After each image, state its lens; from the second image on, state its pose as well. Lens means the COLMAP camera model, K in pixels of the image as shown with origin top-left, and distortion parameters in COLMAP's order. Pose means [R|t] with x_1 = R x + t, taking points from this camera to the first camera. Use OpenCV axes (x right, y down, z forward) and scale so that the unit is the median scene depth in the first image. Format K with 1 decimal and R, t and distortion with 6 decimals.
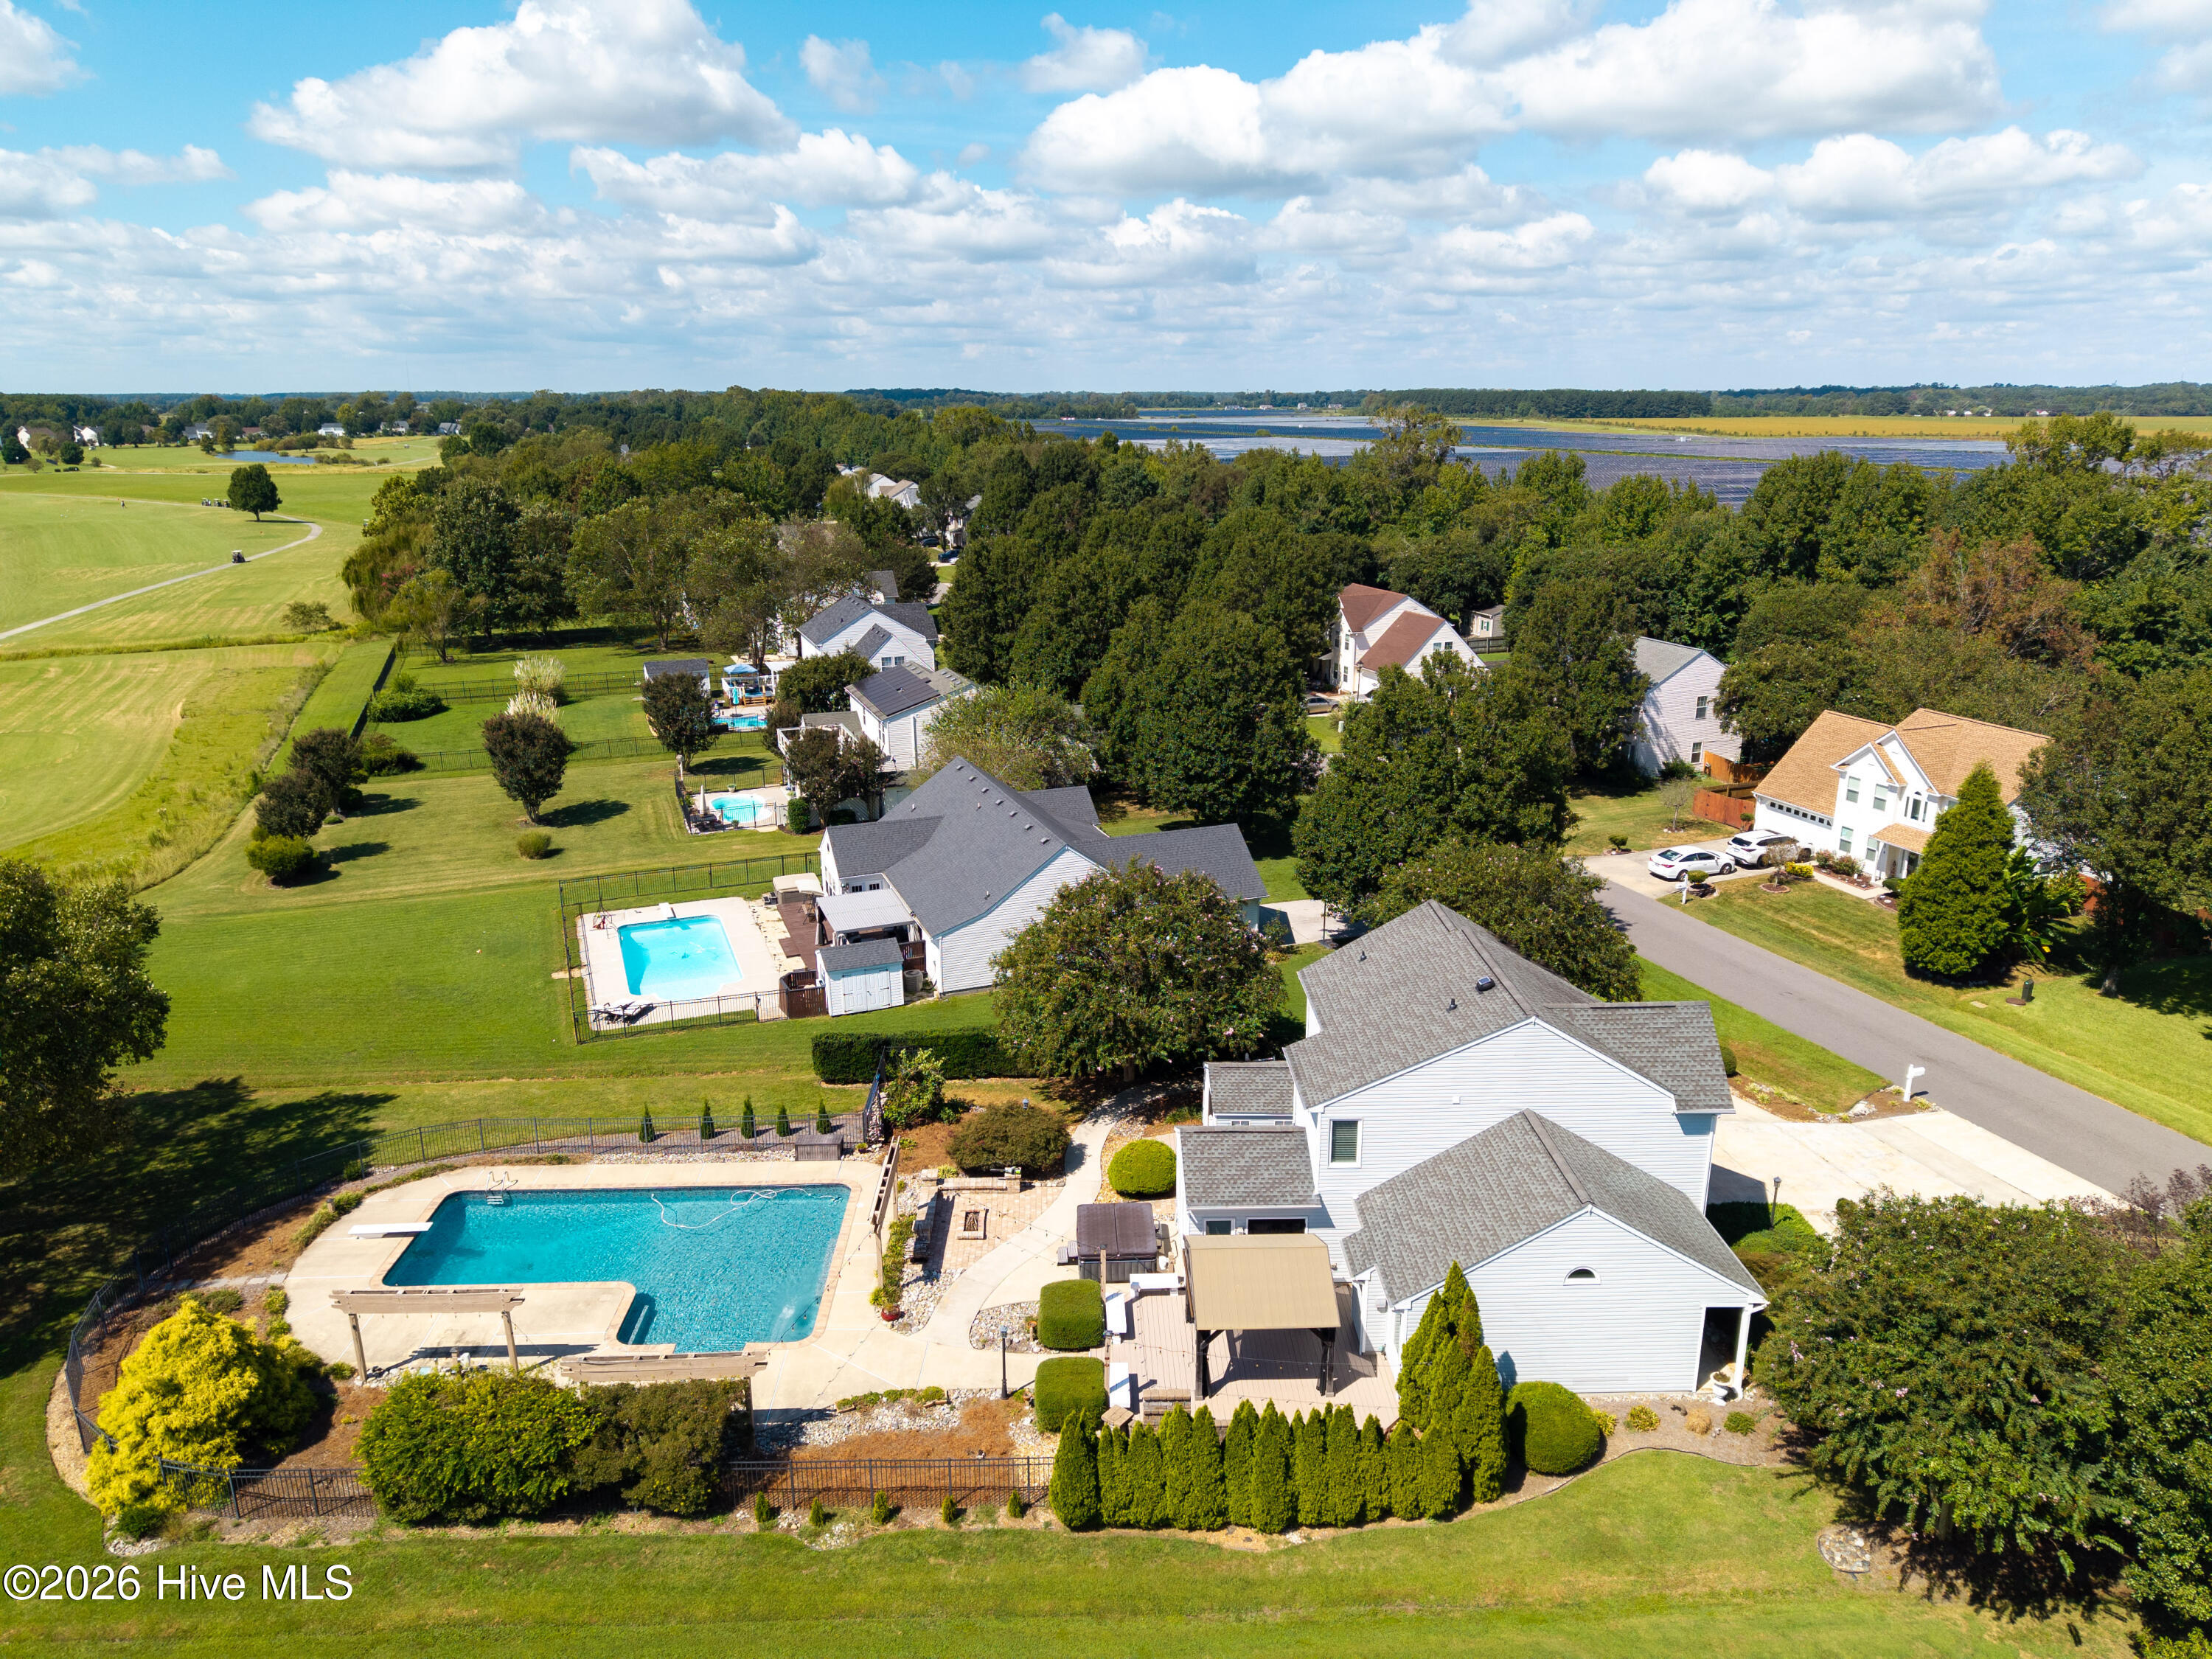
lens RADIAL K [[1477.4, 0, 1102.7], [0, 1477.4, 867.5], [0, 0, 1]] dist [0.039518, -0.039103]
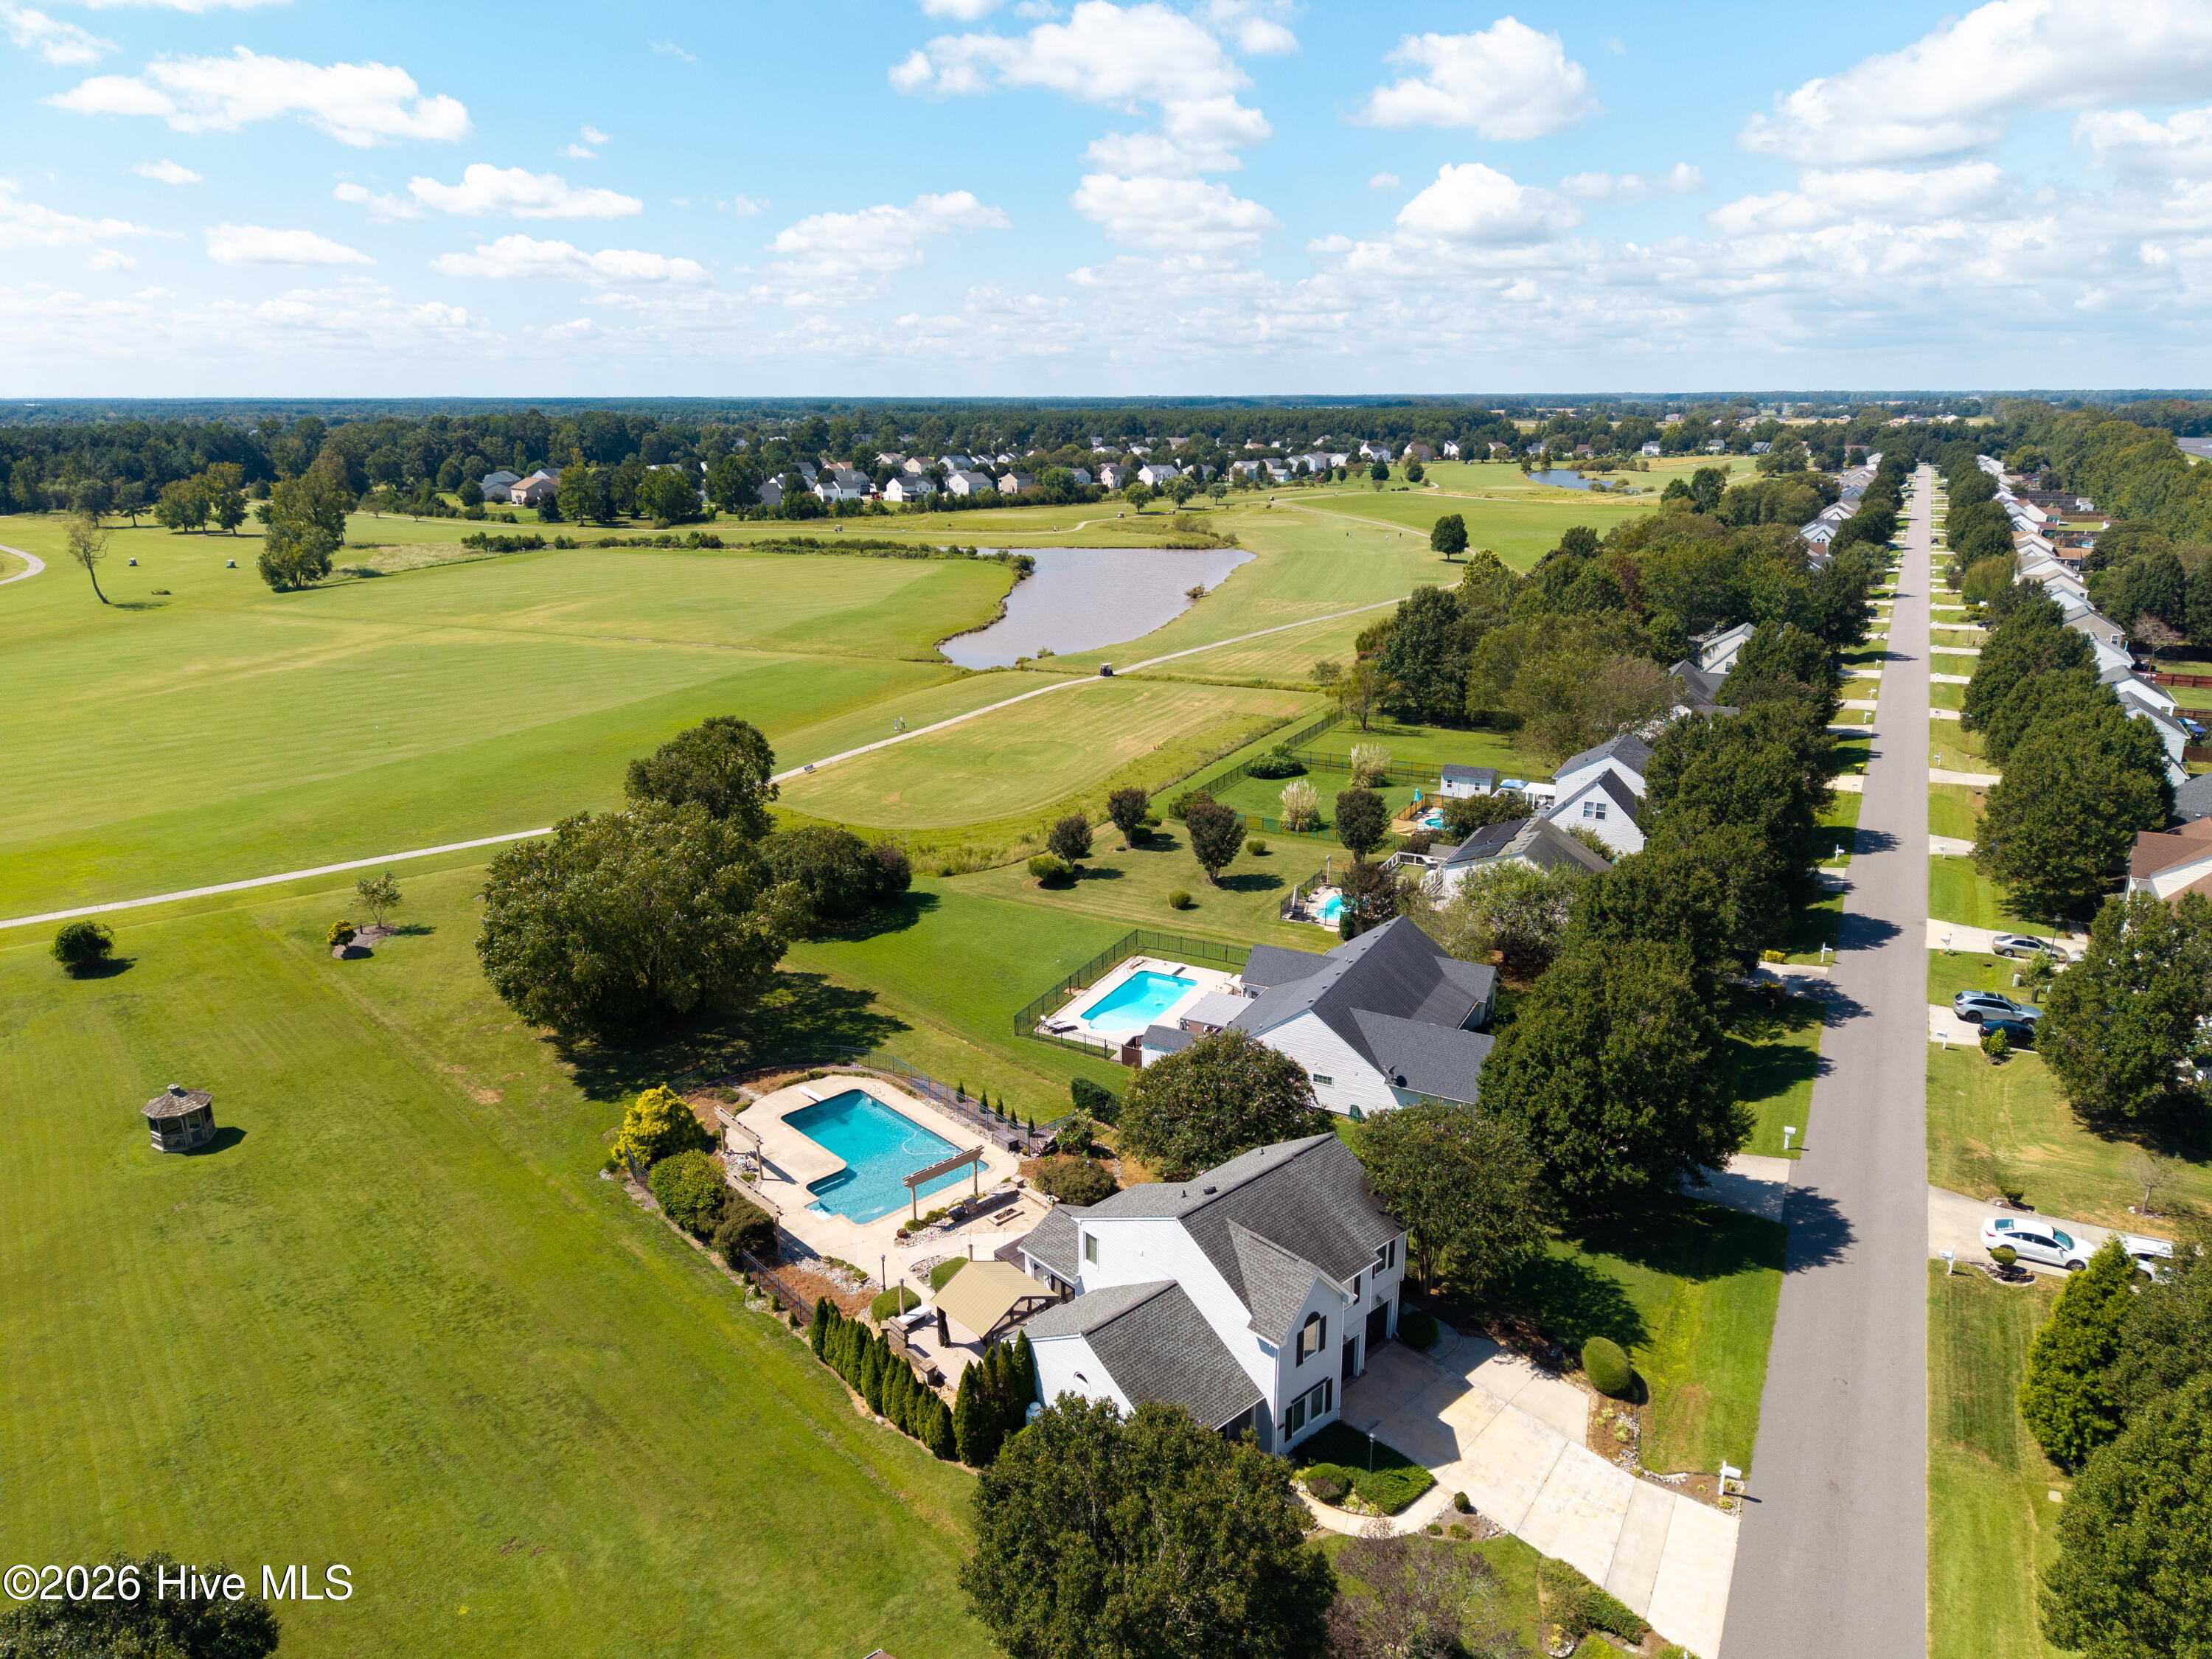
lens RADIAL K [[1477.4, 0, 1101.8], [0, 1477.4, 834.2], [0, 0, 1]] dist [0.039518, -0.039103]
pose [[0.654979, 0.215441, -0.724284, 0.315624], [-0.225734, 0.970513, 0.084548, -0.096016], [0.721142, 0.108119, 0.684298, -0.021102]]
